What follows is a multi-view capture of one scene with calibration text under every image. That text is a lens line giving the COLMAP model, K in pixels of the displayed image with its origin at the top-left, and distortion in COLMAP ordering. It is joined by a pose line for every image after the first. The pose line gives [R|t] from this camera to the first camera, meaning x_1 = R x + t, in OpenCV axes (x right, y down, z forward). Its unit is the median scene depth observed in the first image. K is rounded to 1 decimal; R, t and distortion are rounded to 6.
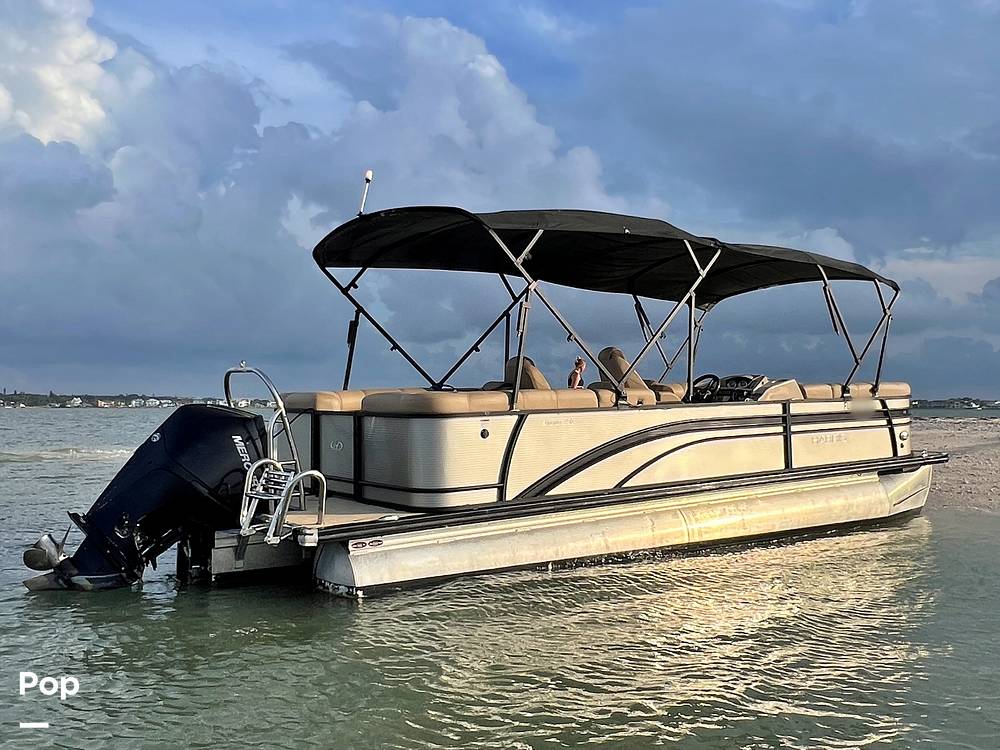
lens RADIAL K [[871.9, 0, 500.0], [0, 871.9, 375.0], [0, 0, 1]] dist [-0.015724, 0.004303]
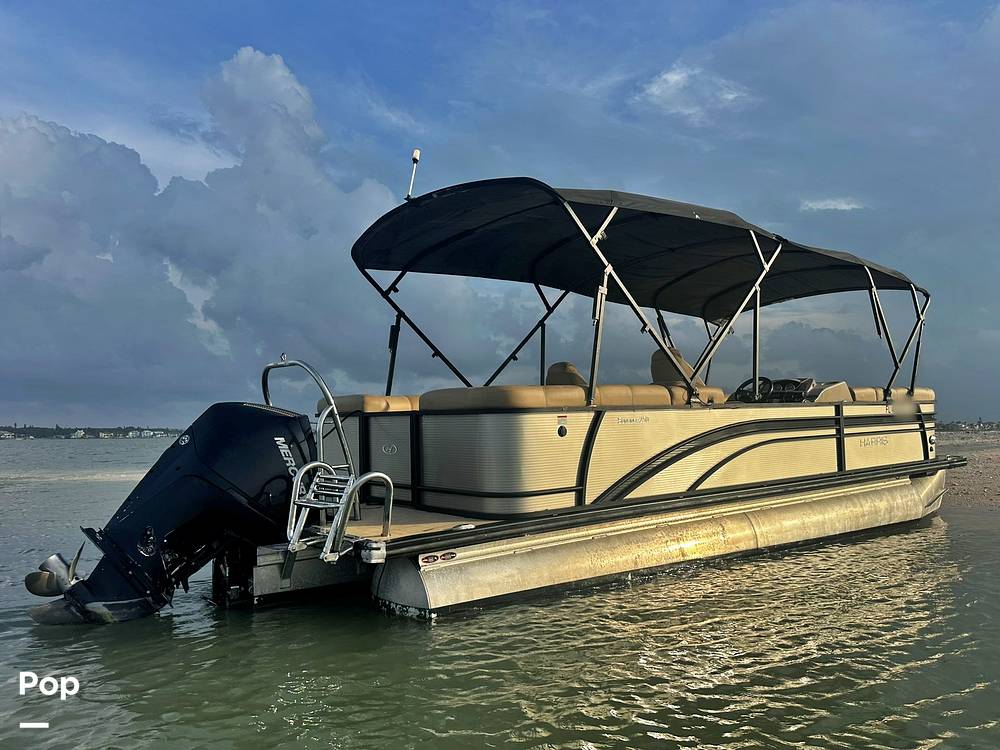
lens RADIAL K [[720.2, 0, 519.3], [0, 720.2, 409.7], [0, 0, 1]] dist [0.140537, -0.285175]
pose [[0.998581, -0.007809, 0.052684, -0.094345], [0.007536, 0.999957, 0.005372, 0.037876], [-0.052724, -0.004967, 0.998597, 0.238343]]
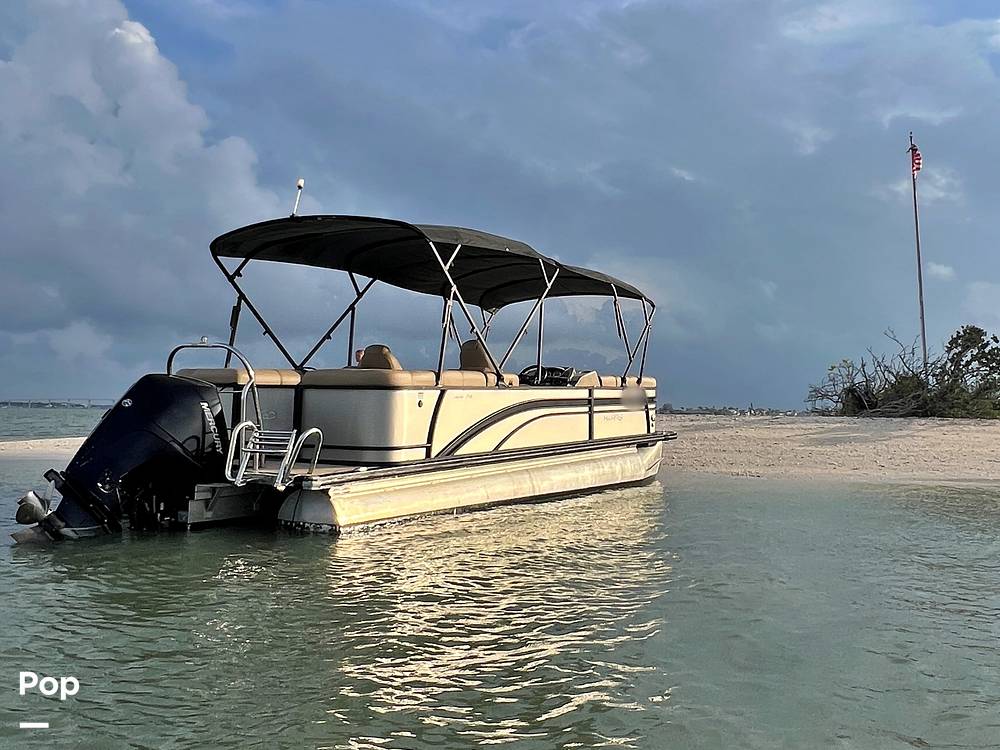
lens RADIAL K [[871.9, 0, 500.0], [0, 871.9, 375.0], [0, 0, 1]] dist [-0.015724, 0.004303]
pose [[0.924474, 0.029369, 0.380111, -0.363288], [-0.029760, 0.999545, -0.004850, 0.026769], [-0.380081, -0.006828, 0.924928, -0.188820]]
